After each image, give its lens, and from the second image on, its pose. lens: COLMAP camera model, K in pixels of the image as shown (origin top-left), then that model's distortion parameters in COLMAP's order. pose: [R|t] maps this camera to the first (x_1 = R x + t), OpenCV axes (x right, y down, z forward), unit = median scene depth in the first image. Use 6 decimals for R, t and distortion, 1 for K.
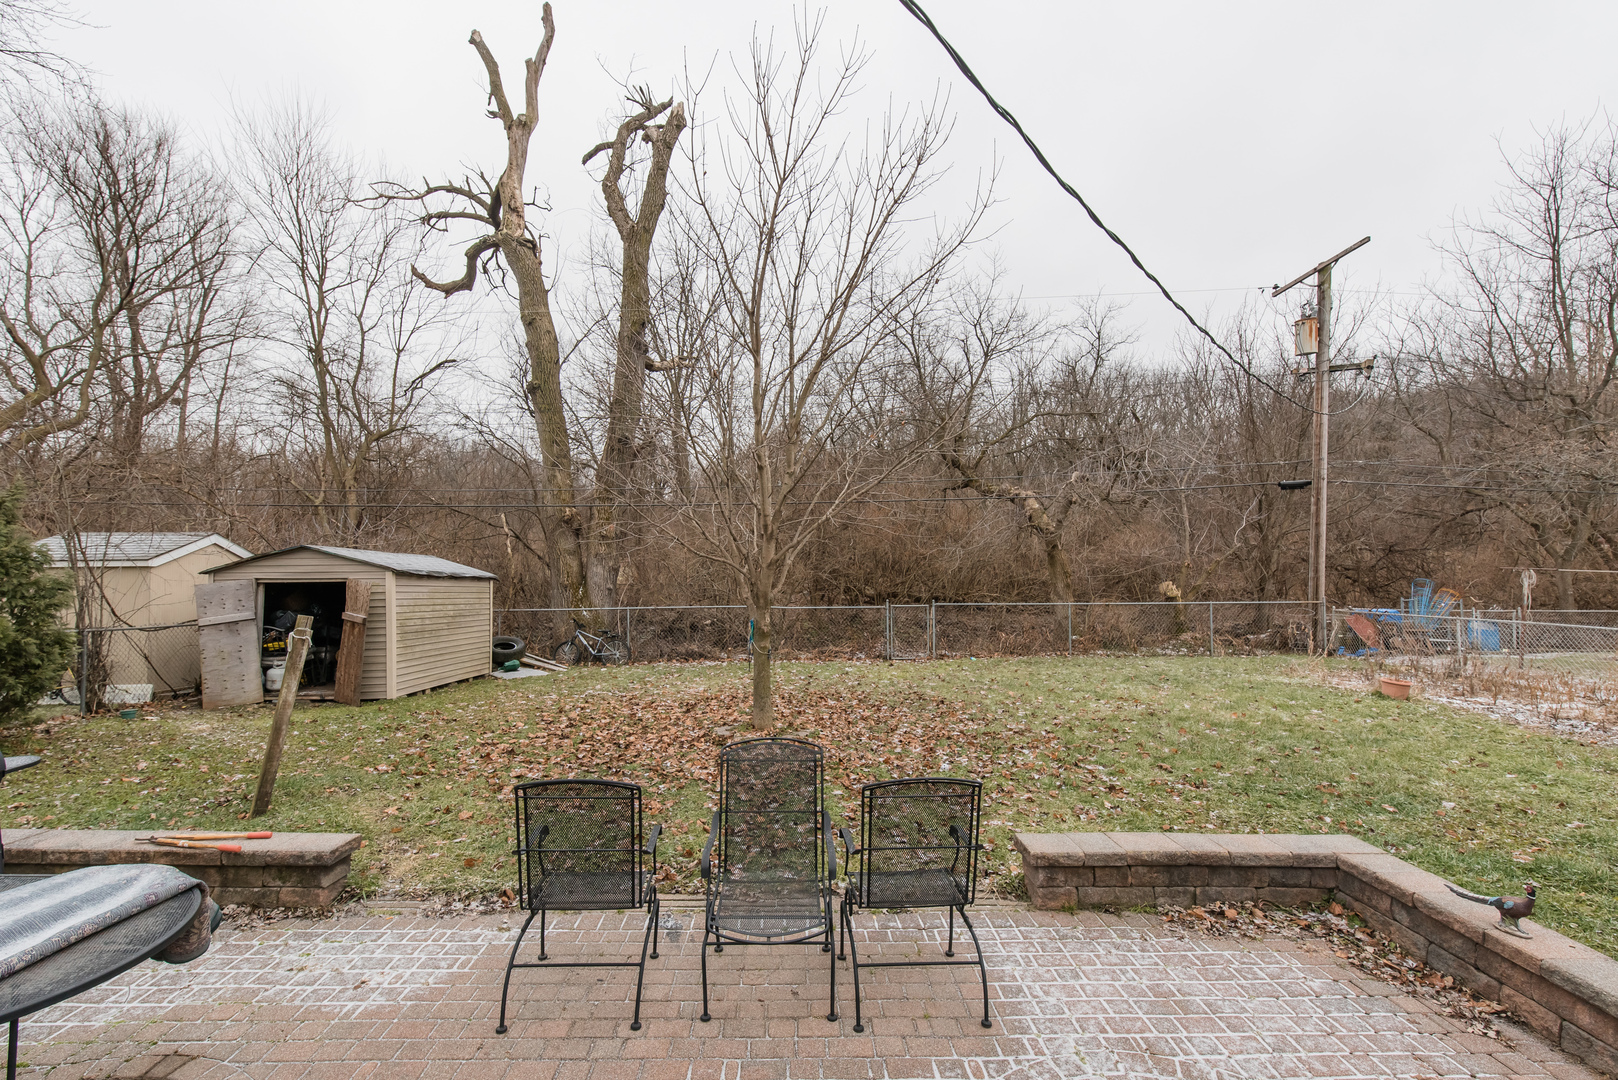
lens RADIAL K [[705.6, 0, 803.2], [0, 705.6, 569.4], [0, 0, 1]] dist [-0.003741, -0.000498]
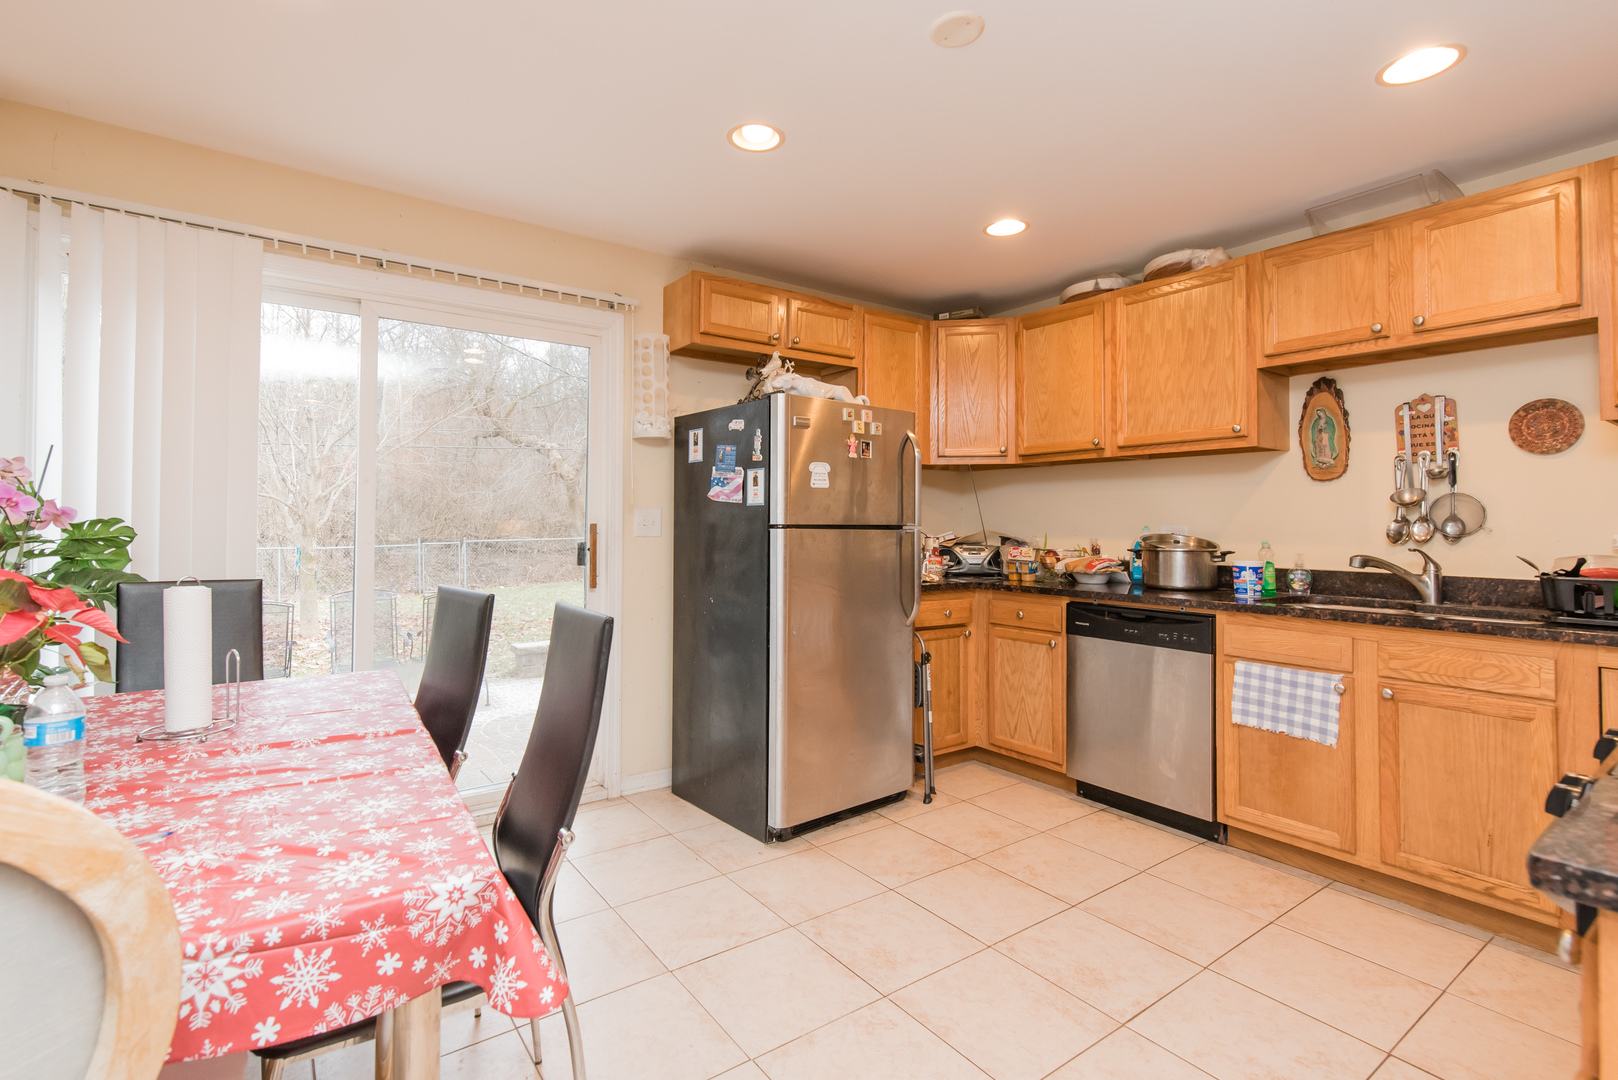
lens RADIAL K [[739.2, 0, 791.5], [0, 739.2, 508.8], [0, 0, 1]] dist [0.001862, -0.000511]
pose [[0.826926, -0.000567, 0.562311, -0.036730], [0.008411, 0.999900, -0.011360, 0.012523], [-0.562248, 0.014123, 0.826848, -0.209185]]
